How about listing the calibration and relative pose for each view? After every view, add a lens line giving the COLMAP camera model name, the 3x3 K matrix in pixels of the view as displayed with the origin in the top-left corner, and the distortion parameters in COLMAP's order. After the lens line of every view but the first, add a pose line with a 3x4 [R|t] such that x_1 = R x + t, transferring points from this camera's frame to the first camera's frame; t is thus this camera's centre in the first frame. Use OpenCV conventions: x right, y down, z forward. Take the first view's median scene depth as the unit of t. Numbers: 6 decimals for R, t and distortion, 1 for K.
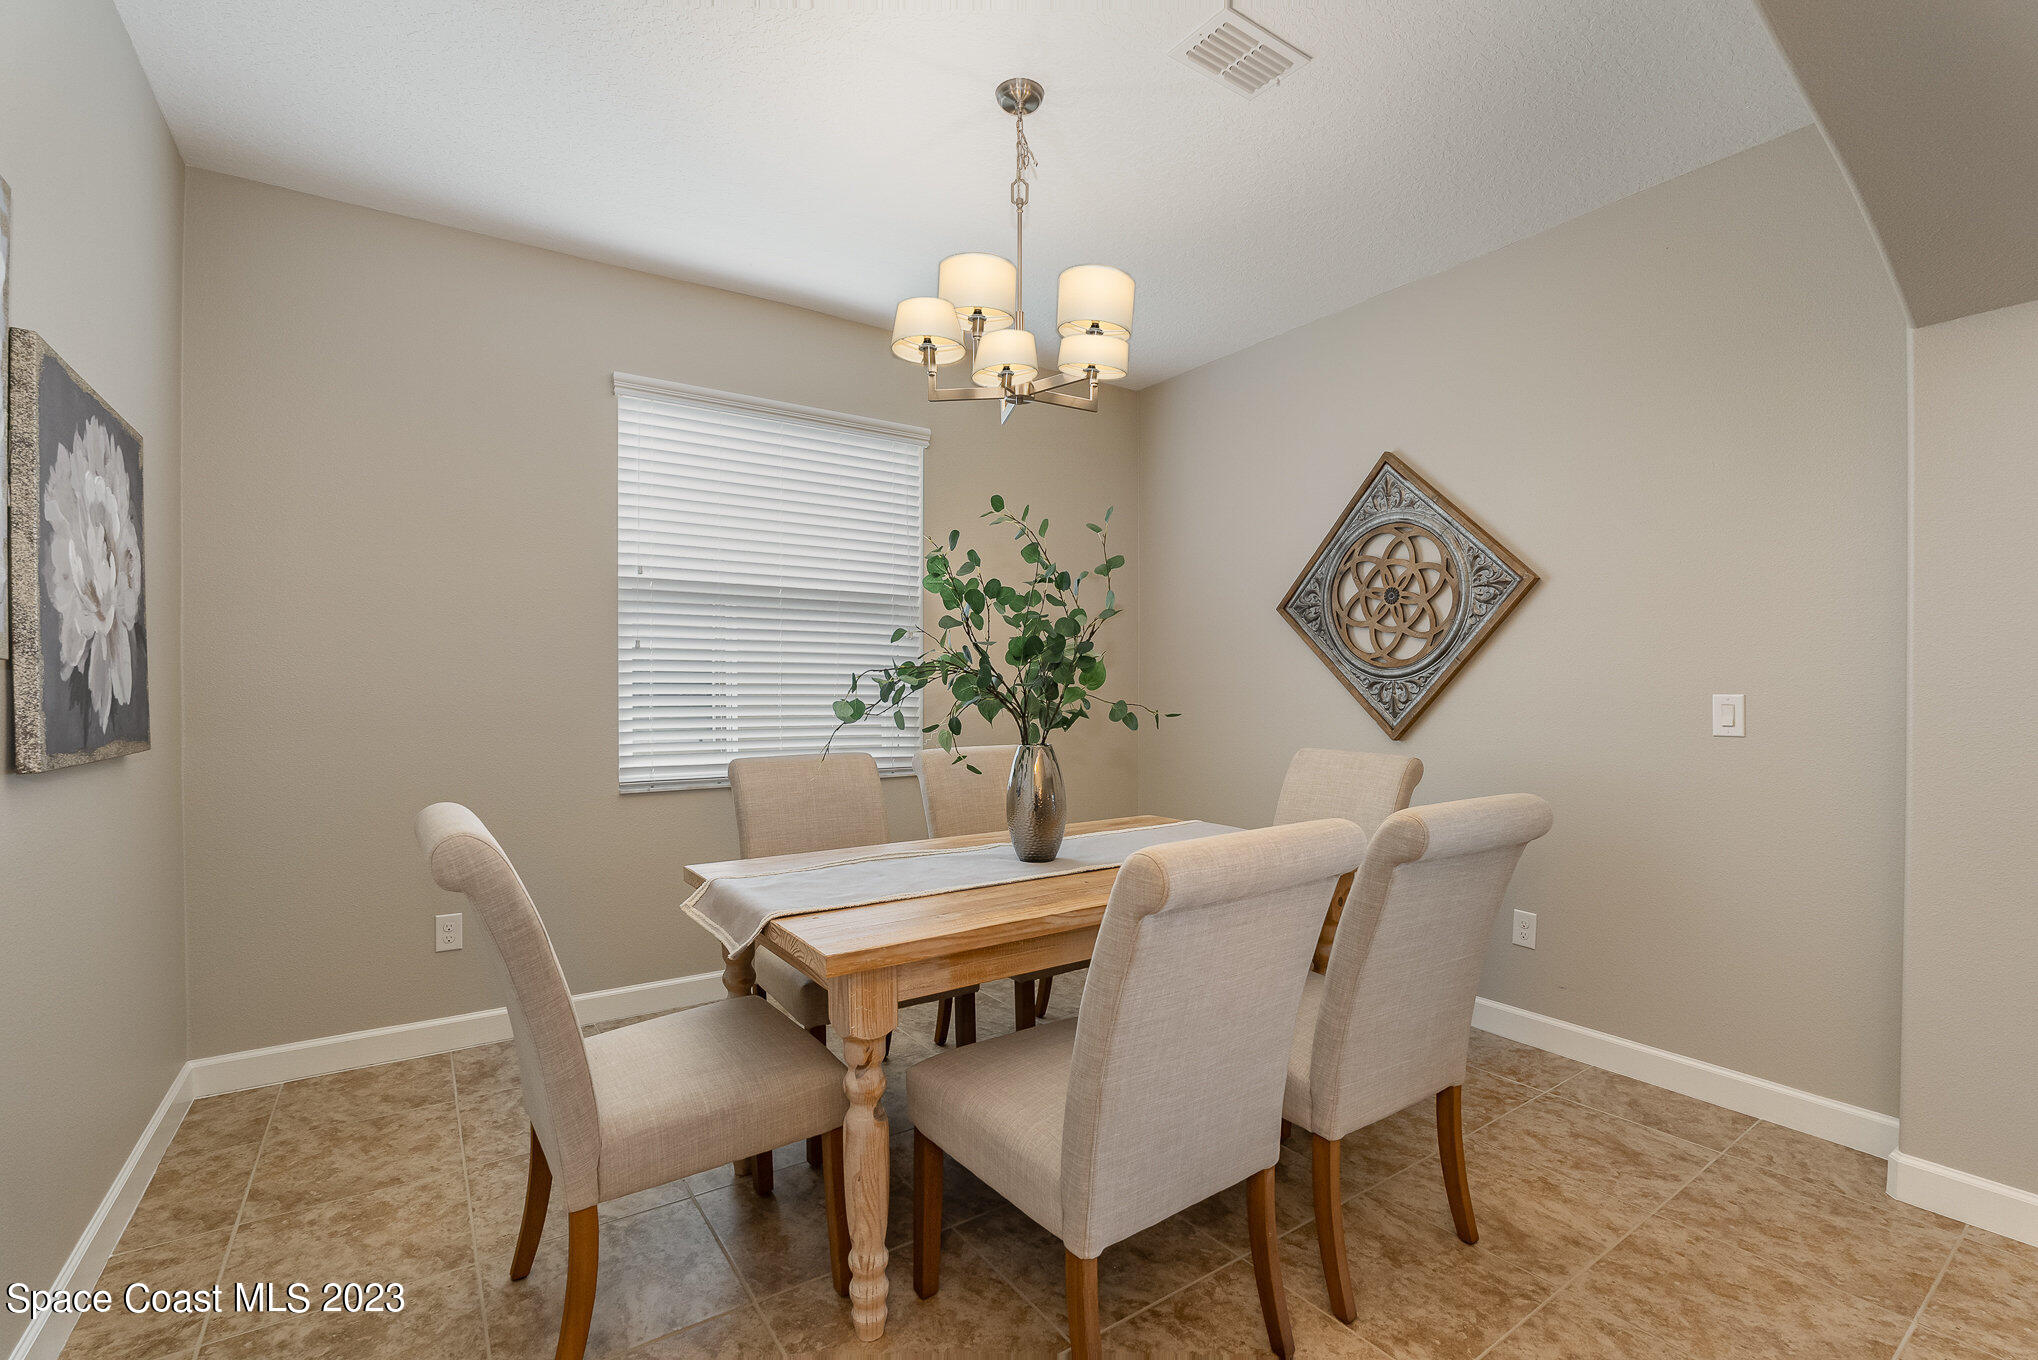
lens RADIAL K [[802.2, 0, 1019.5], [0, 802.2, 693.3], [0, 0, 1]] dist [-0.041845, 0.008171]
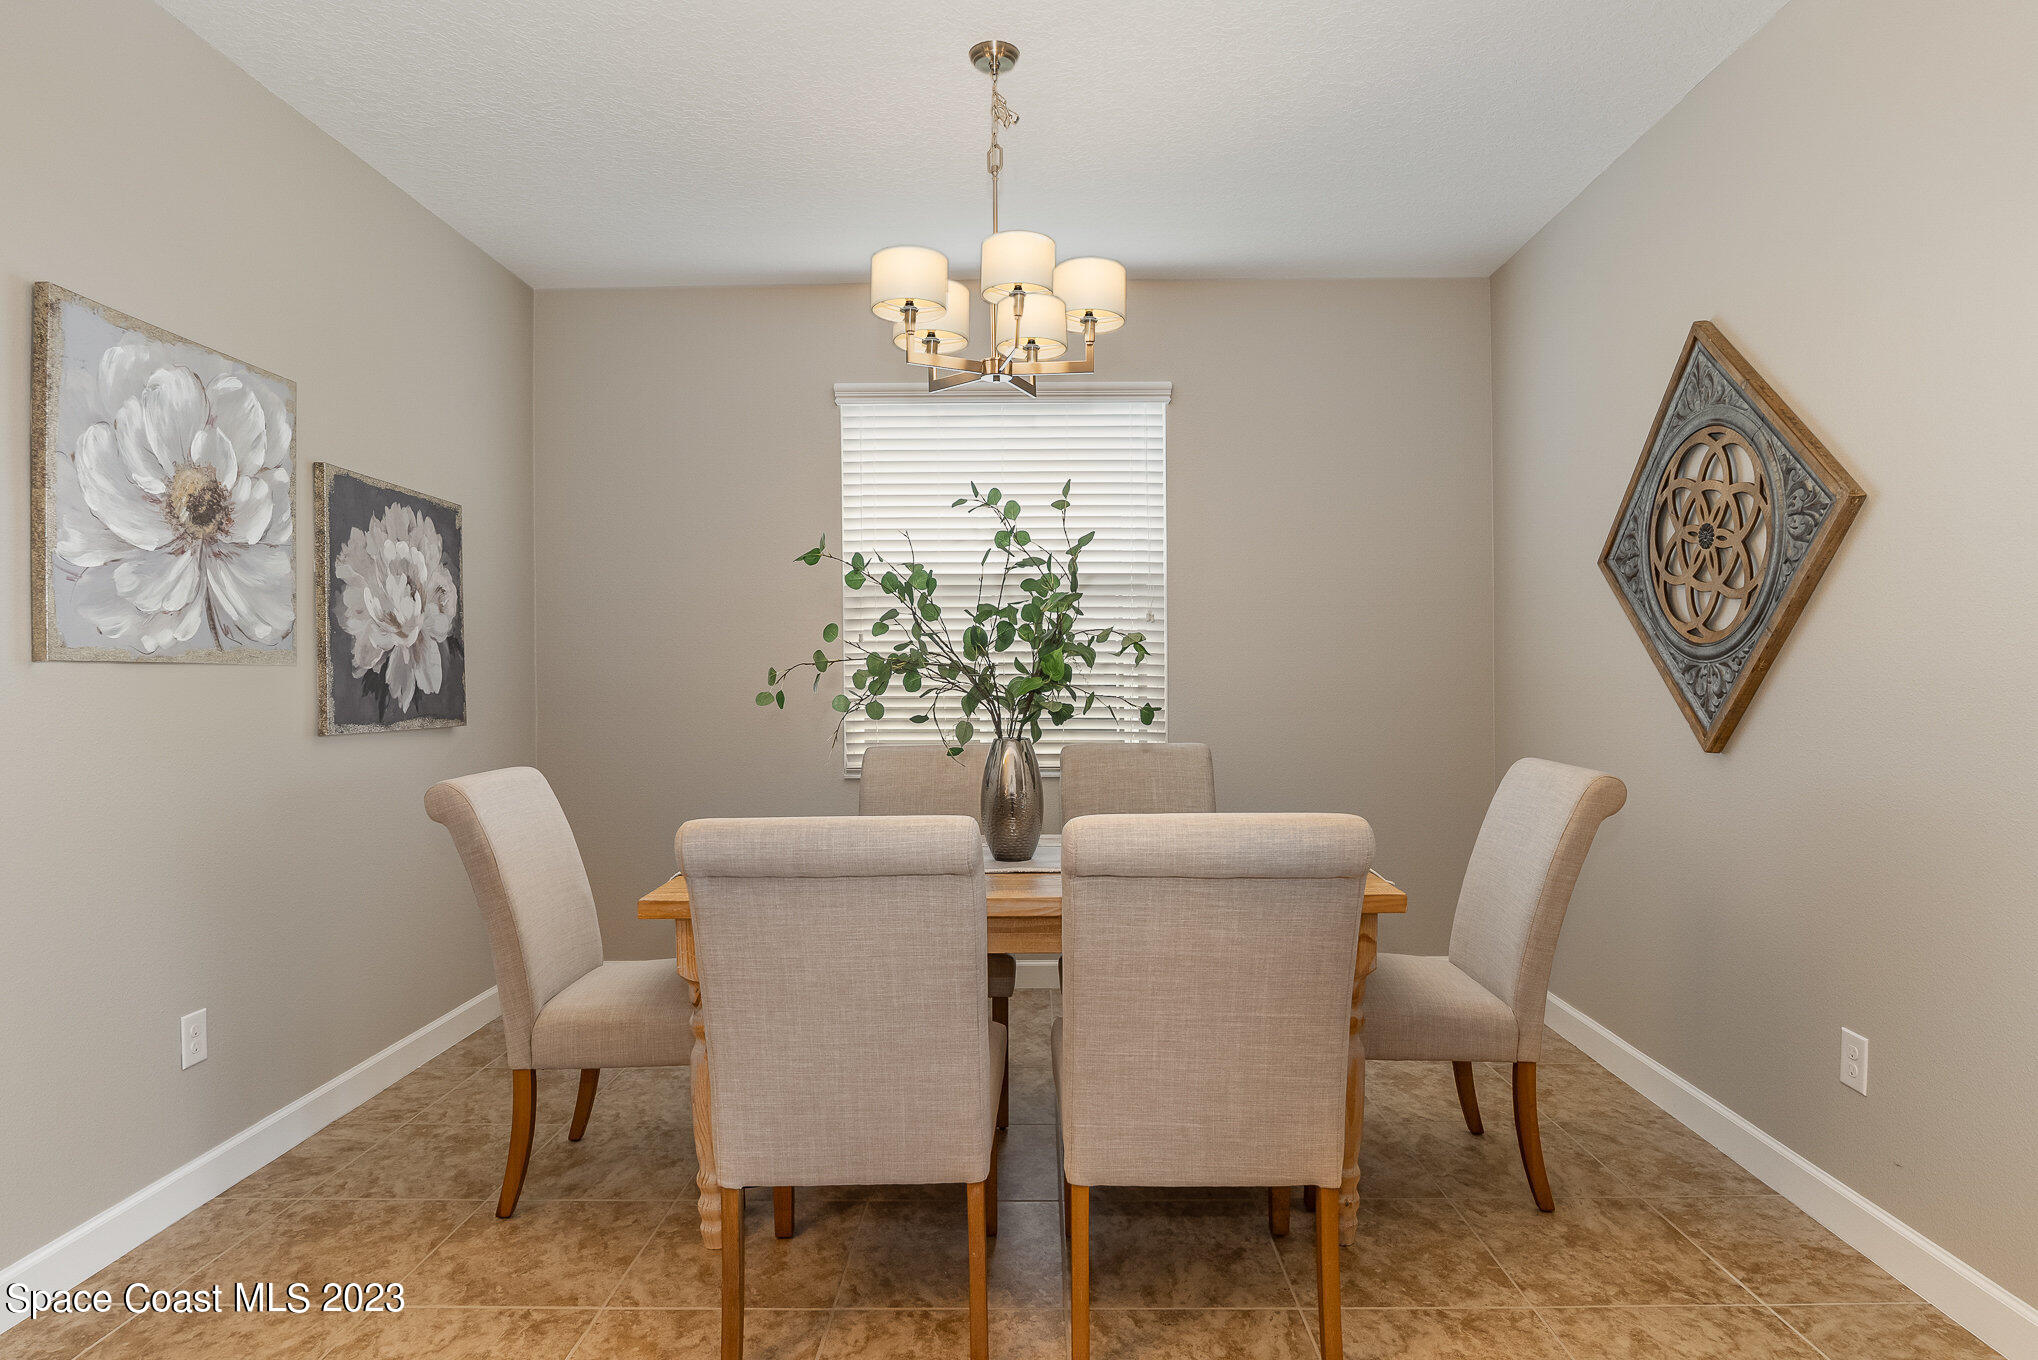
lens RADIAL K [[965.7, 0, 1024.0], [0, 965.7, 683.7], [0, 0, 1]] dist [-0.046139, 0.014511]
pose [[0.854165, -0.002507, -0.519996, 0.441856], [0.003085, 0.999995, 0.000246, -0.000776], [0.519993, -0.001815, 0.854168, 0.025260]]
